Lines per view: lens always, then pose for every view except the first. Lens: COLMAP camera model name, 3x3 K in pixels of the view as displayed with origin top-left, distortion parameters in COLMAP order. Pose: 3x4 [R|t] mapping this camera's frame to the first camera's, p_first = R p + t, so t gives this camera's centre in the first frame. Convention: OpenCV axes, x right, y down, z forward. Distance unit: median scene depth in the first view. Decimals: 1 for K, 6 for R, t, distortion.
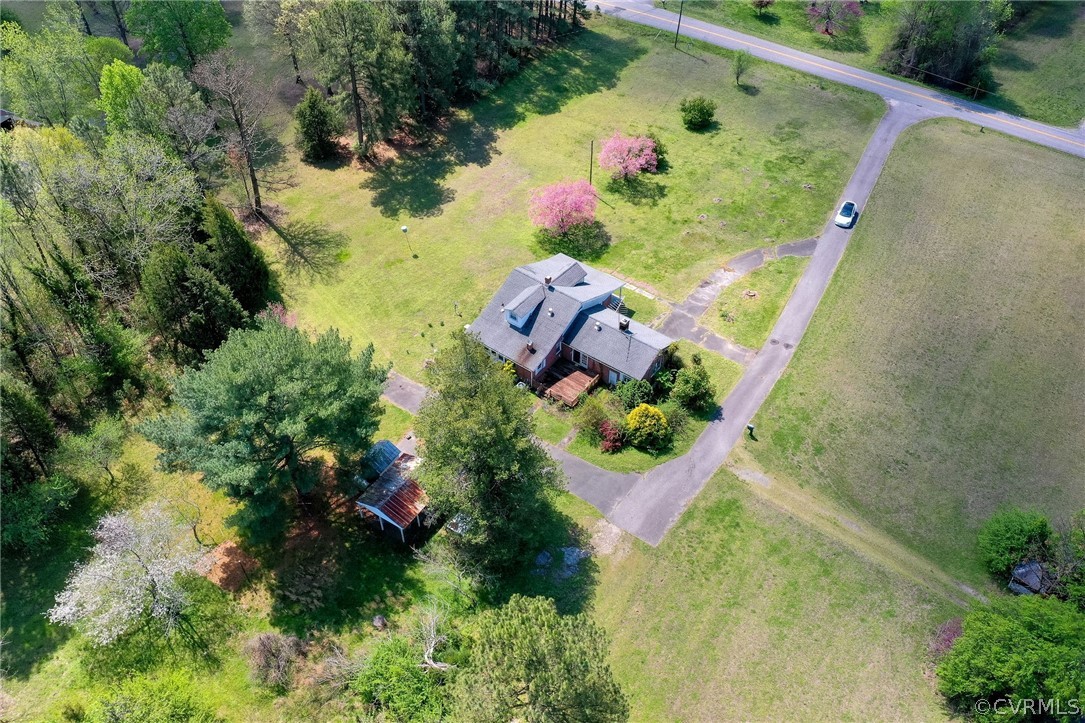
lens RADIAL K [[860.5, 0, 543.8], [0, 860.5, 348.1], [0, 0, 1]] dist [0.005180, 0.003537]
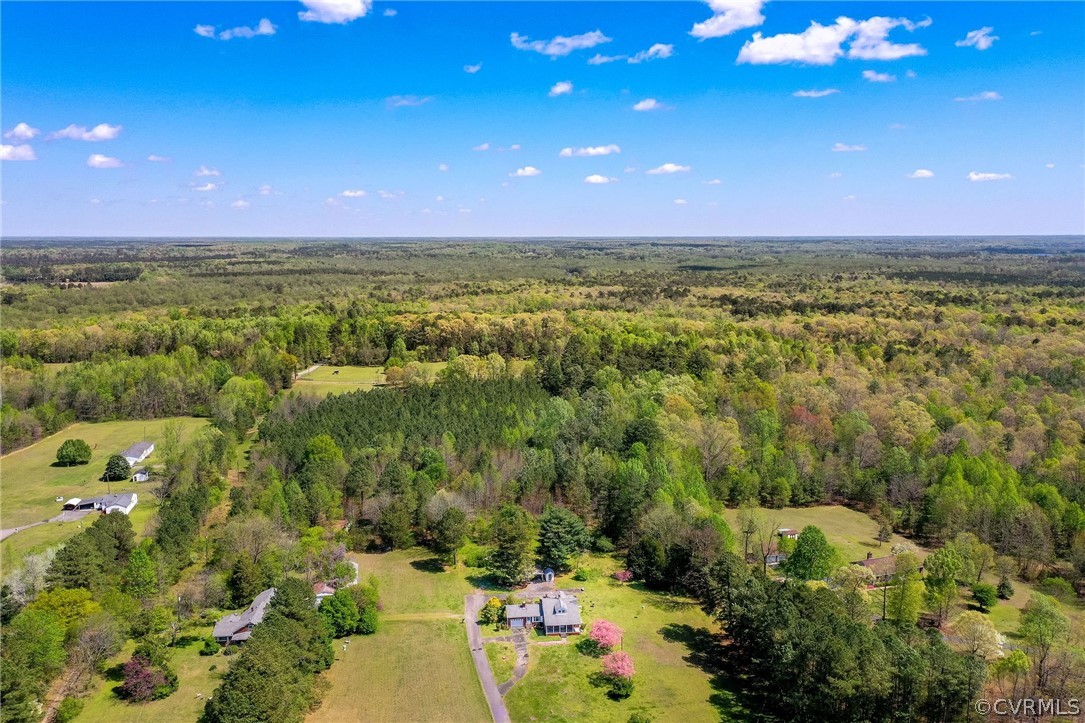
lens RADIAL K [[860.5, 0, 543.8], [0, 860.5, 348.1], [0, 0, 1]] dist [0.005180, 0.003537]
pose [[-0.735384, 0.089783, -0.671676, 1.668612], [-0.472807, 0.642080, 0.603479, -2.049242], [0.485452, 0.761362, -0.429725, 1.526761]]
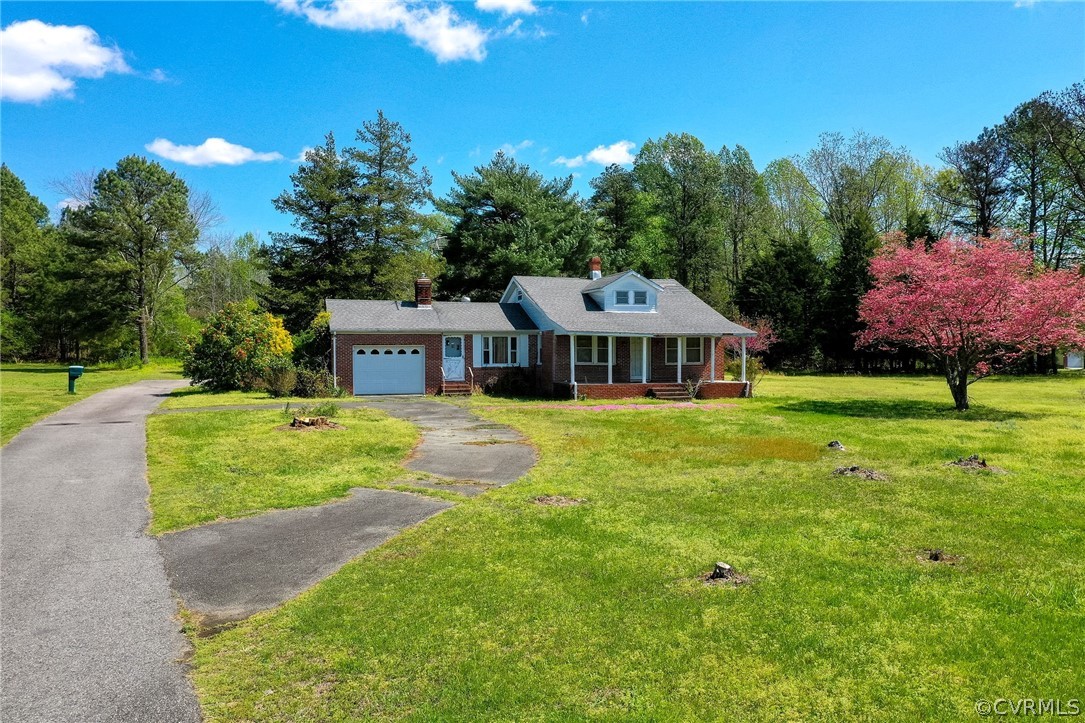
lens RADIAL K [[860.5, 0, 543.8], [0, 860.5, 348.1], [0, 0, 1]] dist [0.005180, 0.003537]
pose [[-0.587268, -0.008190, -0.809351, 0.442061], [-0.563393, 0.722074, 0.401494, -0.236365], [0.581123, 0.691767, -0.428665, 1.255210]]
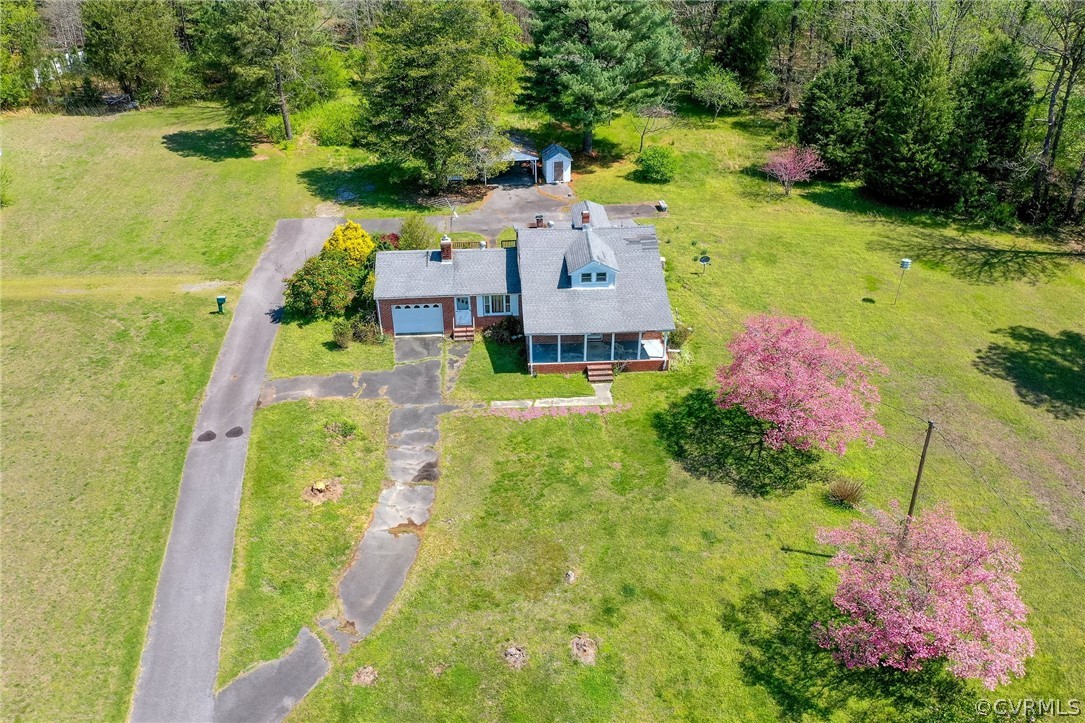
lens RADIAL K [[860.5, 0, 543.8], [0, 860.5, 348.1], [0, 0, 1]] dist [0.005180, 0.003537]
pose [[-0.757394, 0.330503, -0.563136, 0.423210], [-0.453134, 0.354914, 0.817744, -0.558659], [0.470132, 0.874530, -0.119048, 1.163859]]
